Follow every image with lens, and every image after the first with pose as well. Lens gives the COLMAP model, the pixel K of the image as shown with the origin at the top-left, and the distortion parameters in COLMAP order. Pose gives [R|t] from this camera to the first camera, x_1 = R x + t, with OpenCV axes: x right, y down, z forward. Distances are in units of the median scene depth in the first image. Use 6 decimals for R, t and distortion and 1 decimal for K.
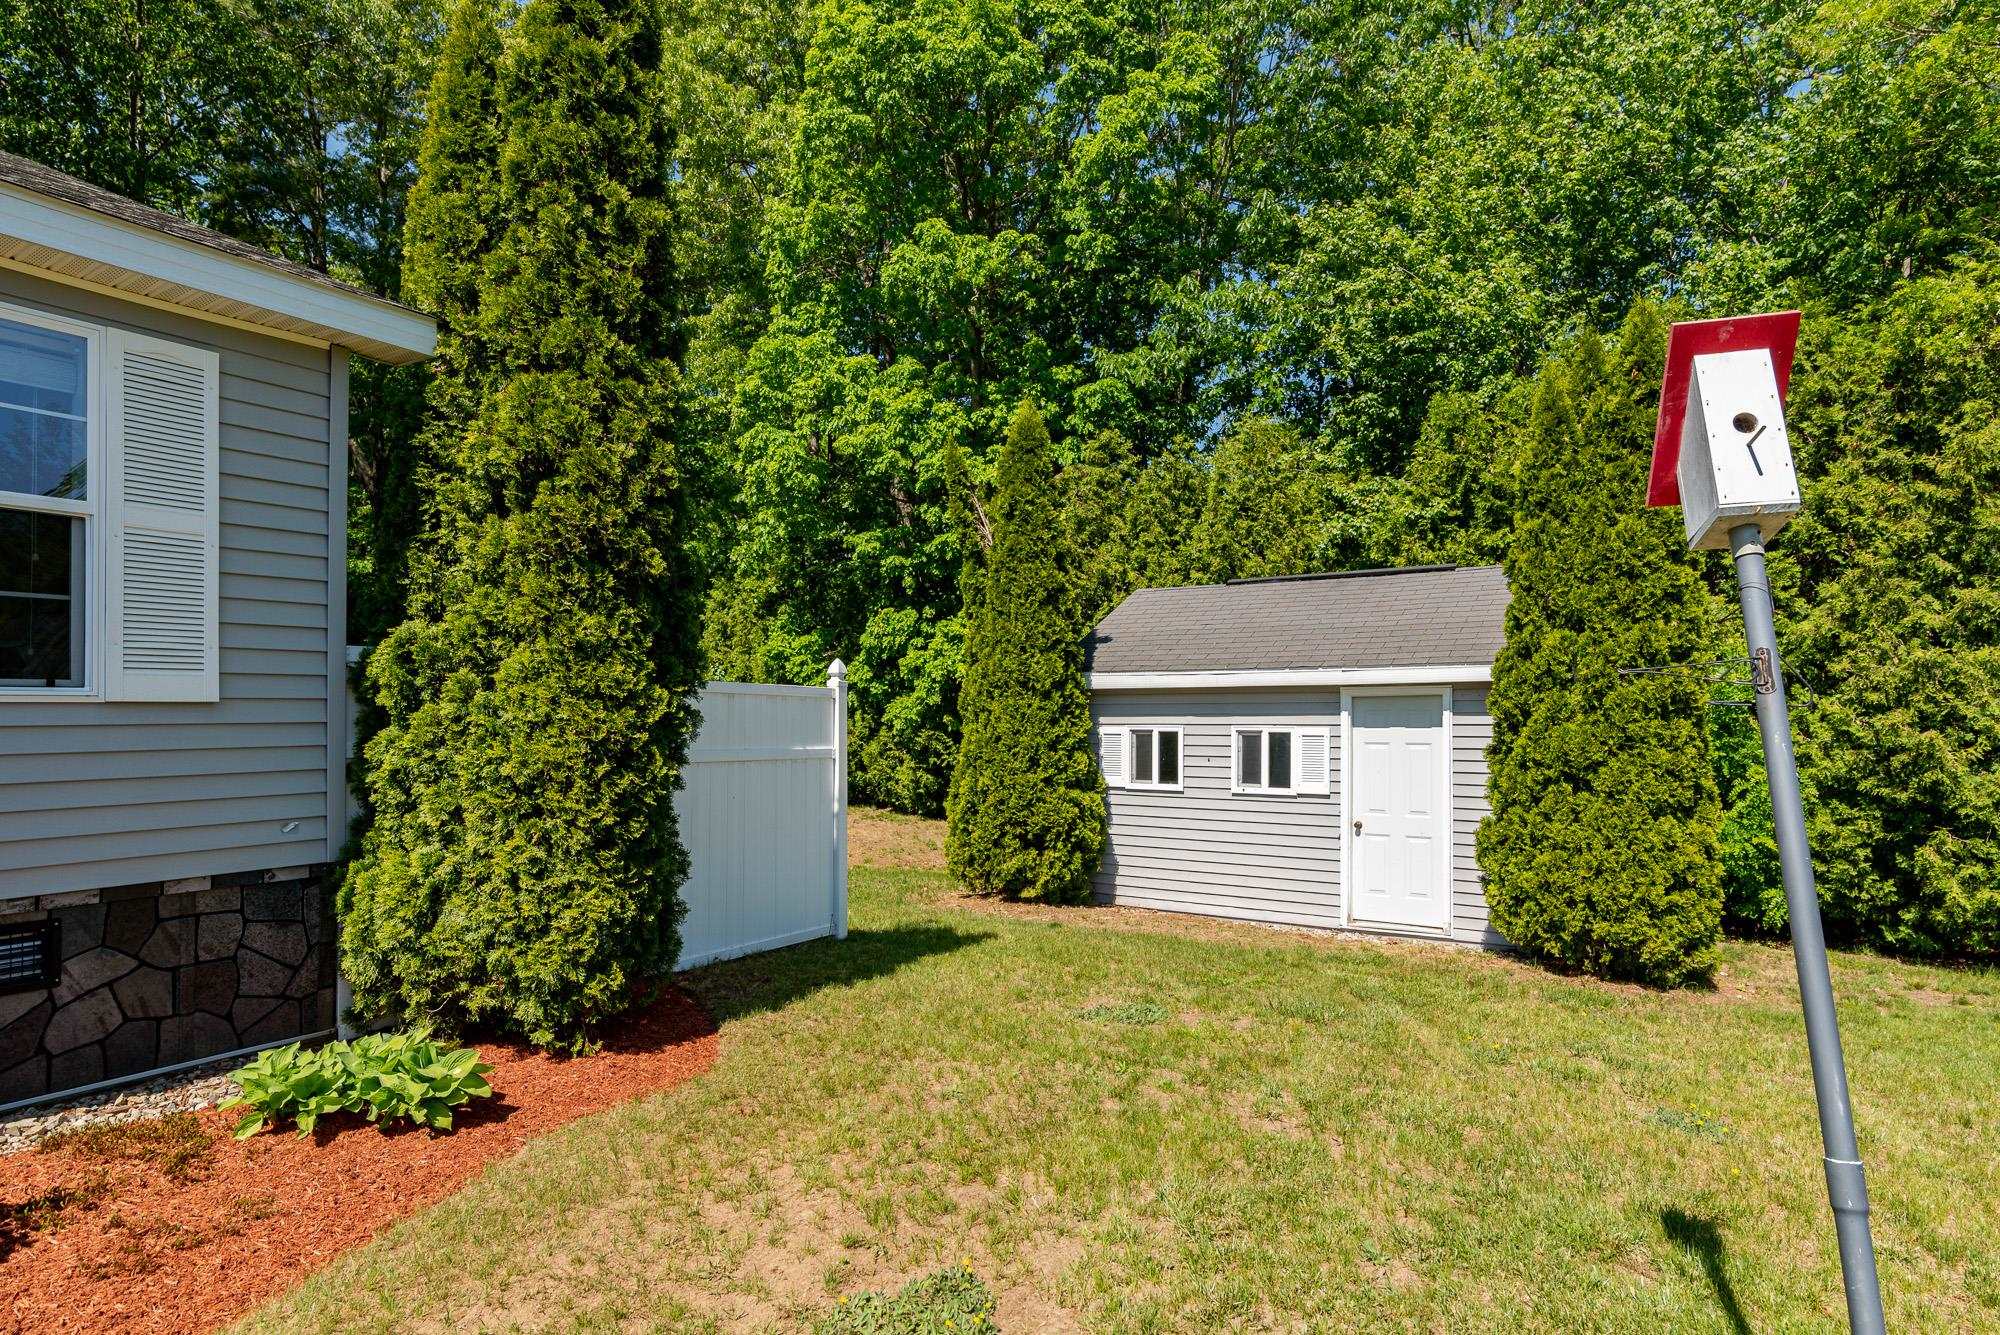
lens RADIAL K [[1133.0, 0, 1047.9], [0, 1133.0, 717.5], [0, 0, 1]] dist [0.001020, 0.005127]
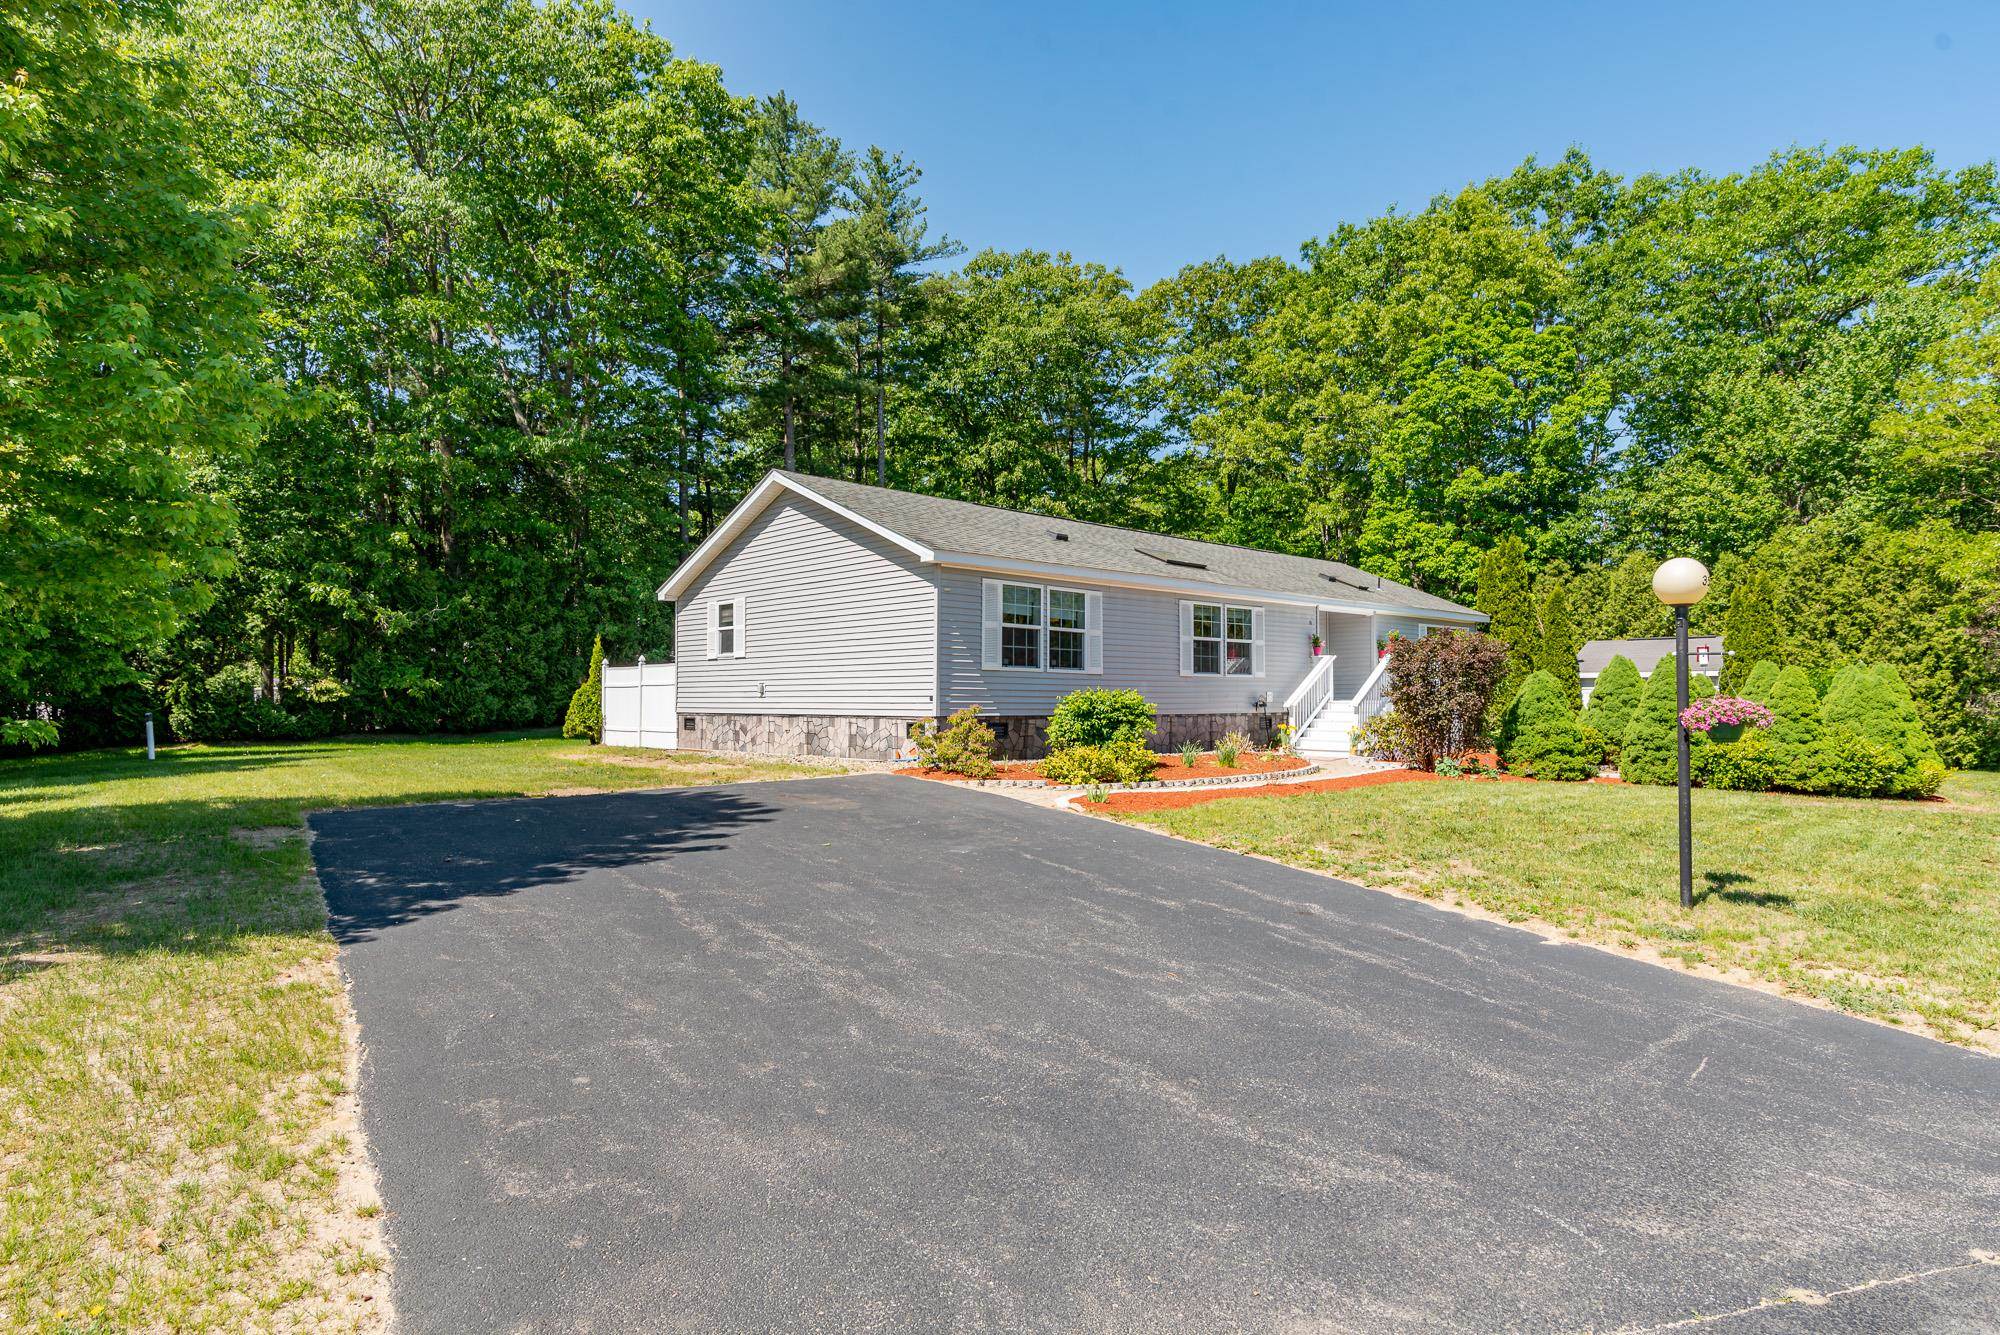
lens RADIAL K [[1133.0, 0, 1013.6], [0, 1133.0, 663.2], [0, 0, 1]] dist [0.001020, 0.005127]
pose [[0.956798, -0.004440, -0.290720, -0.319251], [-0.005088, 0.999475, -0.032011, 0.024604], [0.290709, 0.032107, 0.956273, -1.413303]]
